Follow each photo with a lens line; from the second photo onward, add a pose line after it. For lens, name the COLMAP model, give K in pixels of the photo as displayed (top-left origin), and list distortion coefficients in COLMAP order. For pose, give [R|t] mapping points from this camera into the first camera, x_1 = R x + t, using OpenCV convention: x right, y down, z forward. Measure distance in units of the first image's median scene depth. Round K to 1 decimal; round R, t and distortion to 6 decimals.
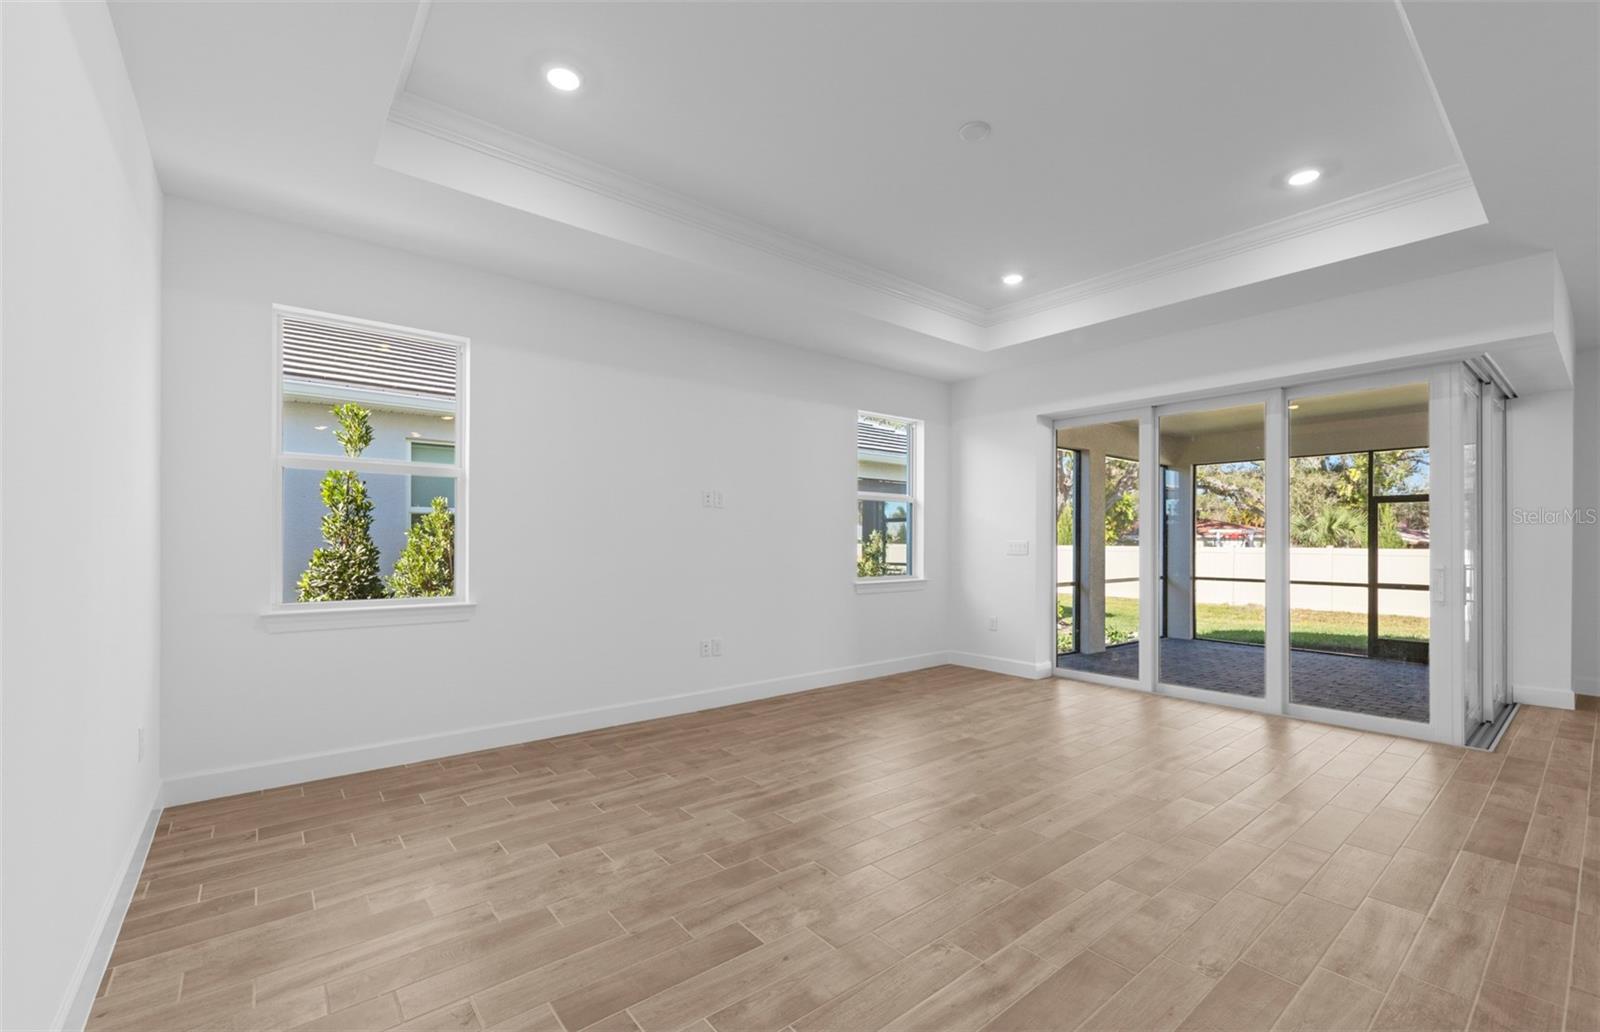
lens RADIAL K [[657.9, 0, 792.1], [0, 657.9, 537.4], [0, 0, 1]] dist [-0.000439, -0.000175]
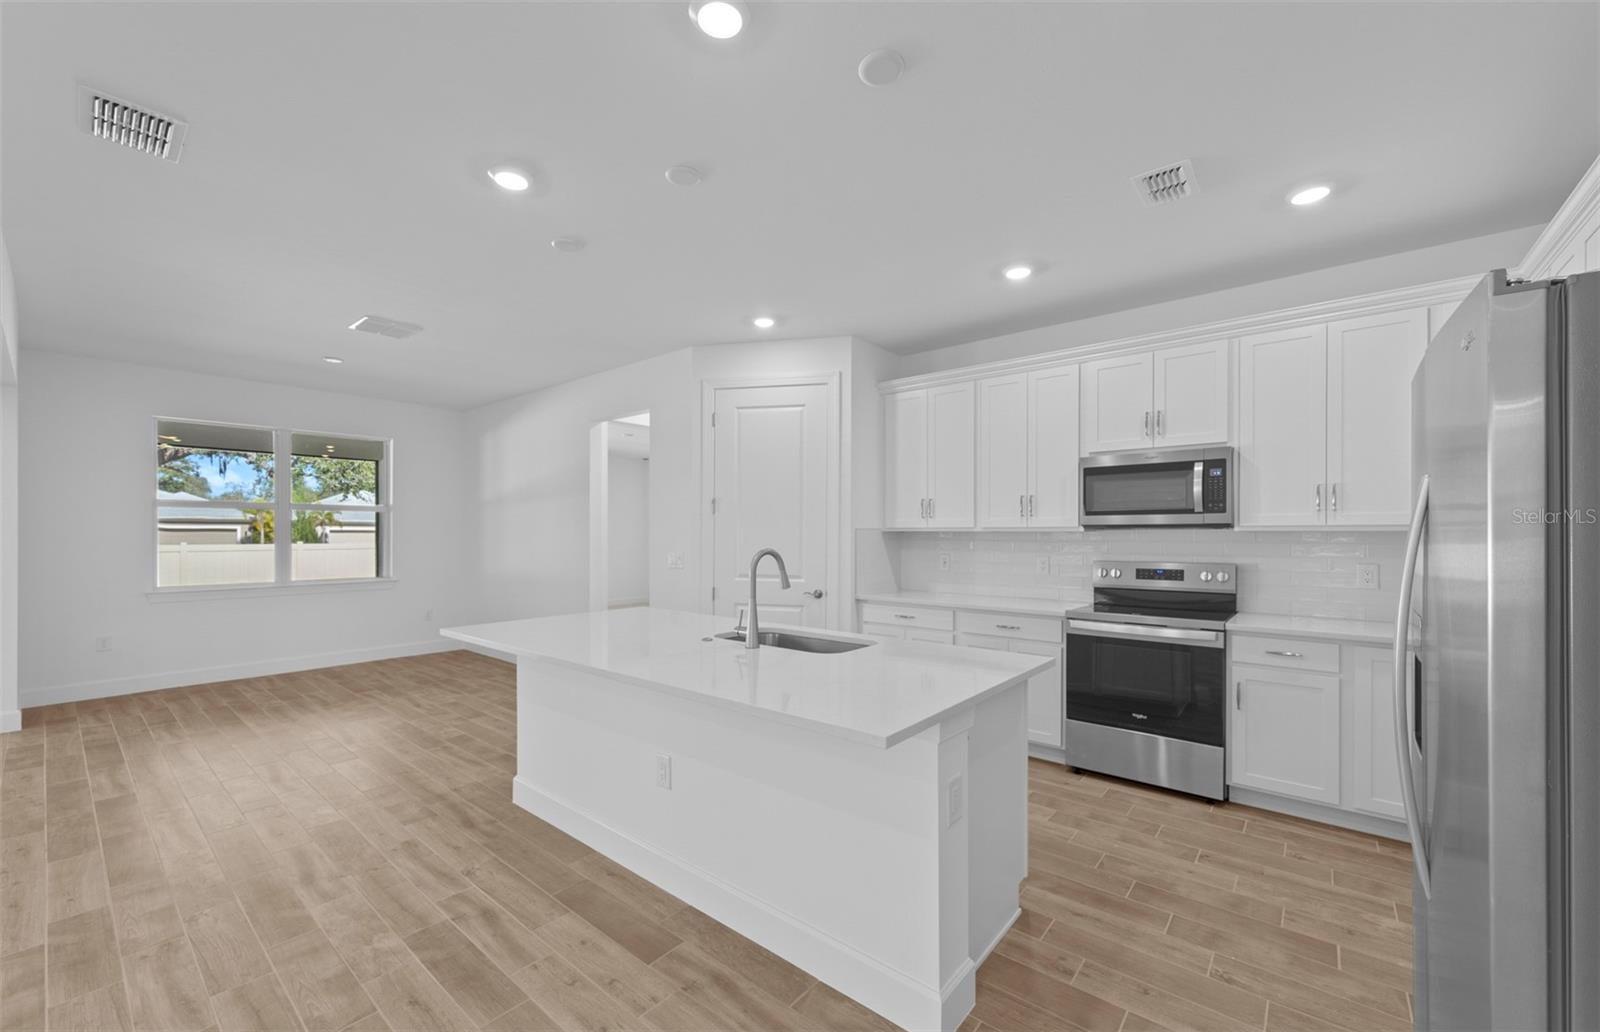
lens RADIAL K [[630.2, 0, 793.0], [0, 630.2, 533.1], [0, 0, 1]] dist [0.002984, -0.000014]
pose [[-0.194275, -0.003006, 0.980943, 0.095039], [-0.005942, 0.999981, 0.001888, -0.026819], [-0.980929, -0.005462, -0.194289, 0.100359]]
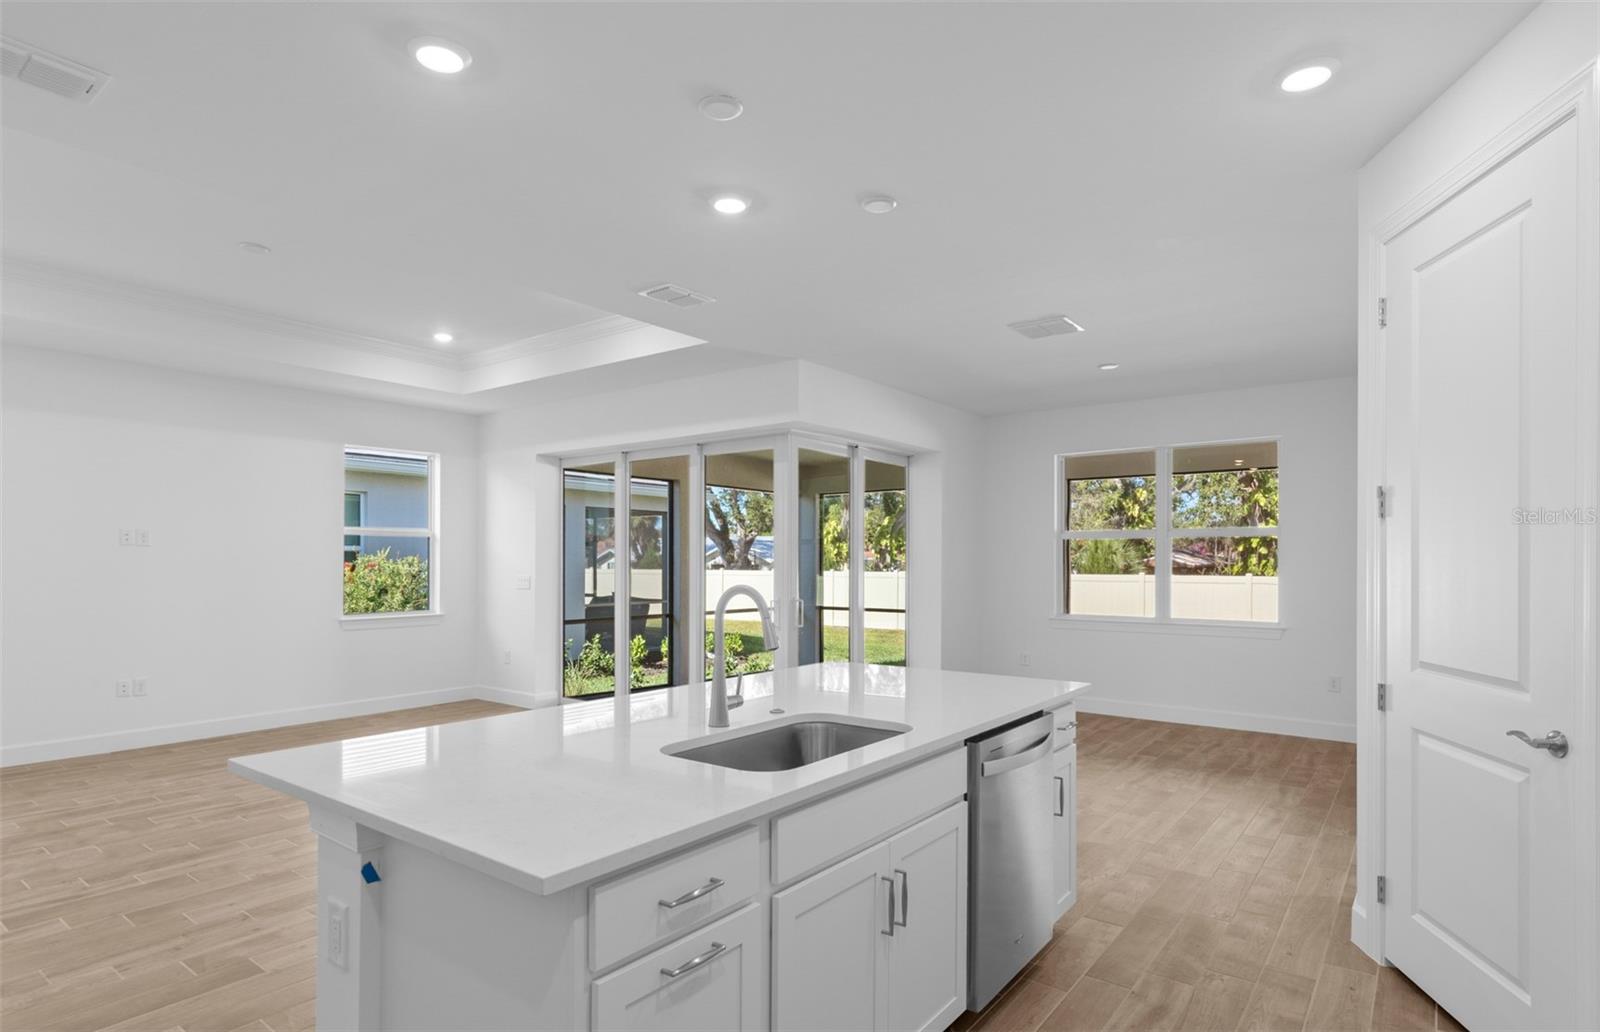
lens RADIAL K [[836.5, 0, 780.4], [0, 836.5, 562.2], [0, 0, 1]] dist [0.001848, -0.000998]
pose [[0.972641, -0.001037, 0.232312, 0.548998], [-0.000070, 0.999989, 0.004758, -0.028118], [-0.232314, -0.004644, 0.972630, -0.460253]]
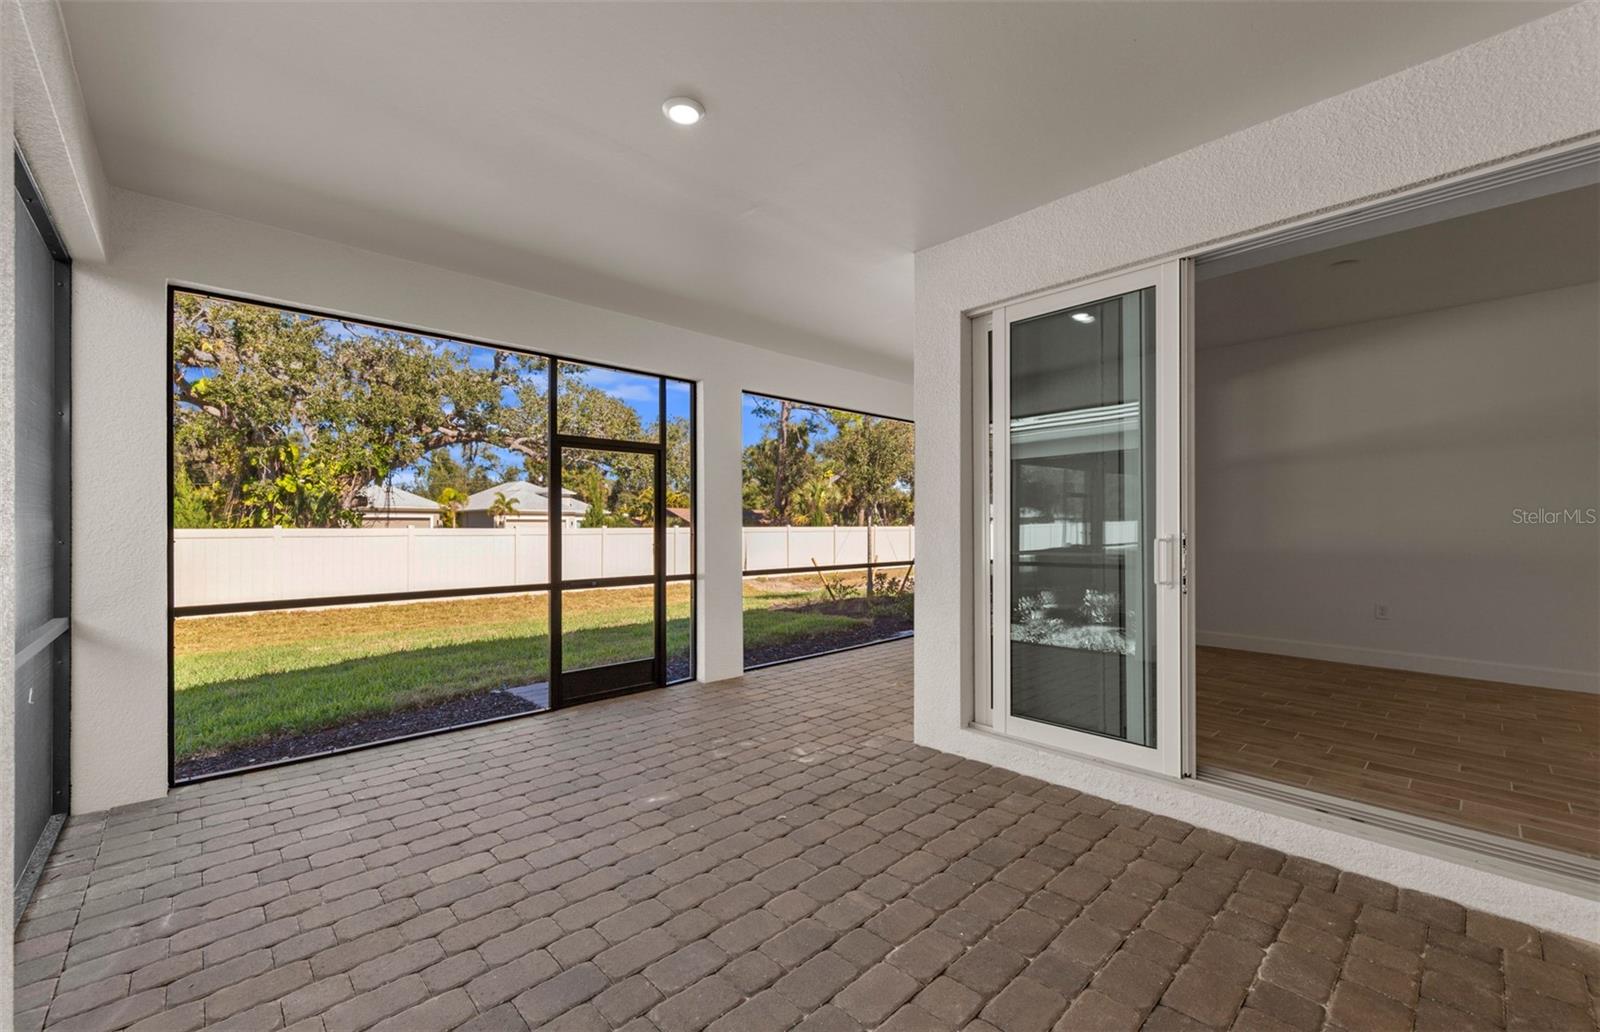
lens RADIAL K [[648.1, 0, 792.5], [0, 648.1, 525.8], [0, 0, 1]] dist [0.001780, 0.000174]
pose [[-0.069442, -0.004948, 0.997574, 0.520371], [-0.004505, 0.999979, 0.004647, 0.028310], [-0.997576, -0.004171, -0.069463, 1.478411]]
